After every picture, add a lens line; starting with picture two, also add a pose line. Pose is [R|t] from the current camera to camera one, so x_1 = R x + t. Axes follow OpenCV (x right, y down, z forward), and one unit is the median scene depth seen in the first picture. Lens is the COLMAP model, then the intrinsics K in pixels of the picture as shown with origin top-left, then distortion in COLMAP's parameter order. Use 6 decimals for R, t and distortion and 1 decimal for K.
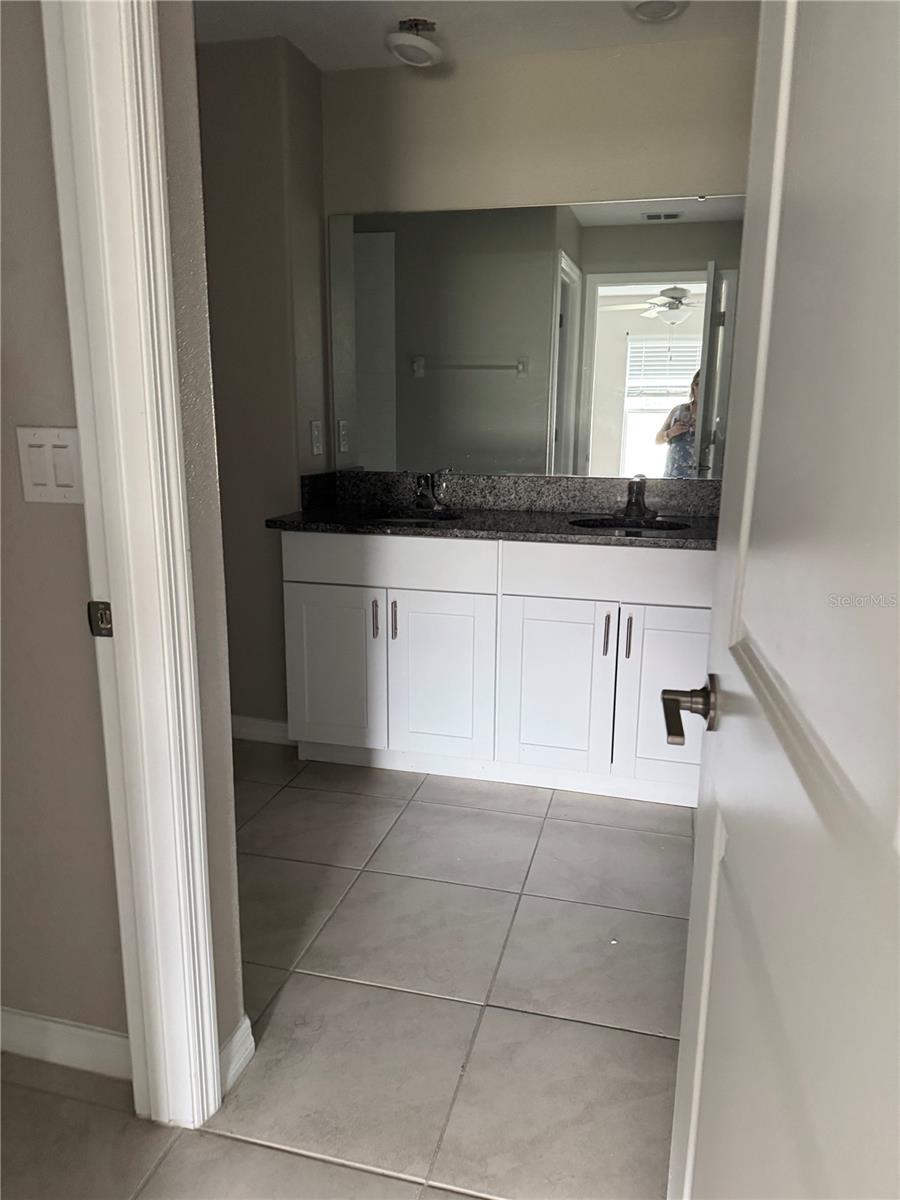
lens RADIAL K [[834.0, 0, 457.7], [0, 834.0, 592.1], [0, 0, 1]] dist [0.104546, -0.092982]
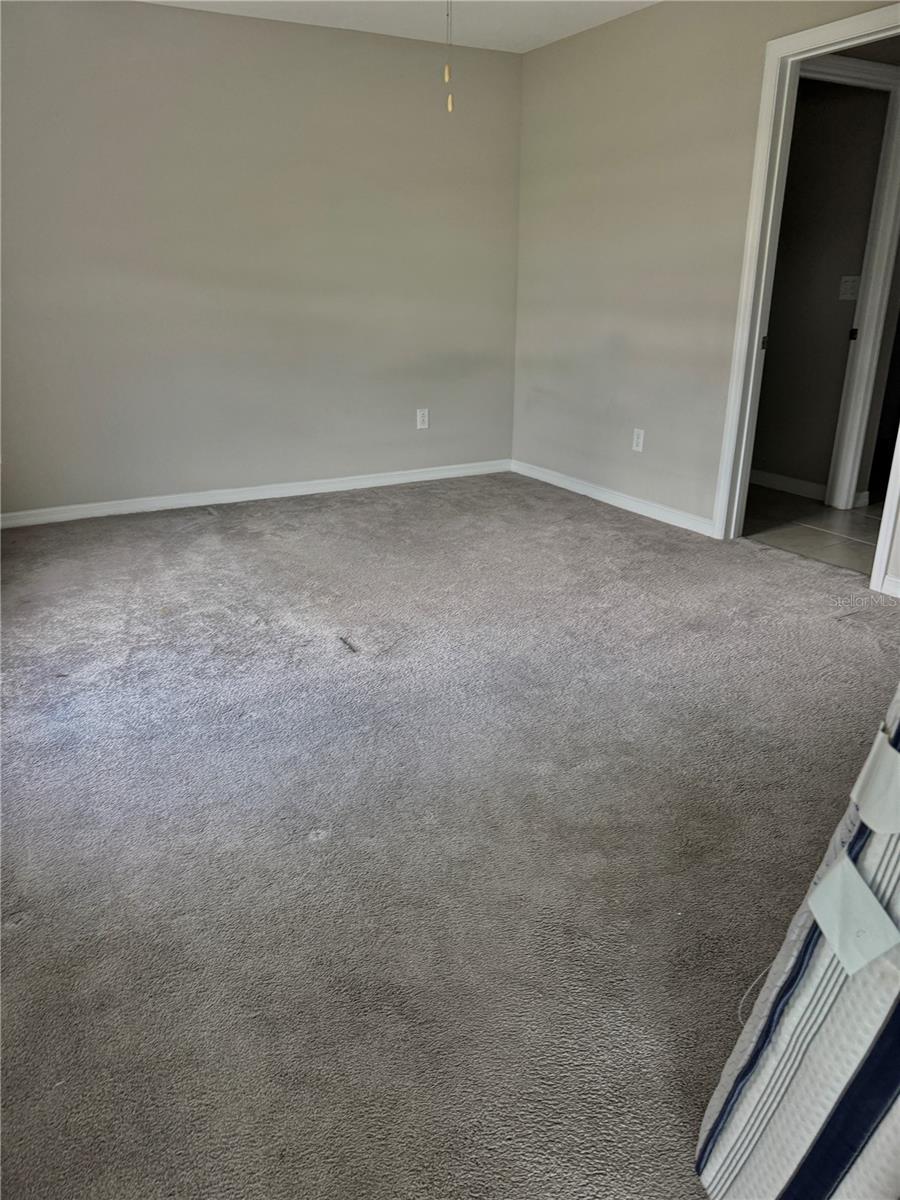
lens RADIAL K [[836.3, 0, 450.0], [0, 836.3, 600.0], [0, 0, 1]] dist [0.133198, -0.160971]
pose [[0.678749, 0.251970, -0.689791, 0.997312], [-0.150415, 0.967081, 0.205253, 0.535619], [0.718801, -0.035560, 0.694306, -2.303326]]
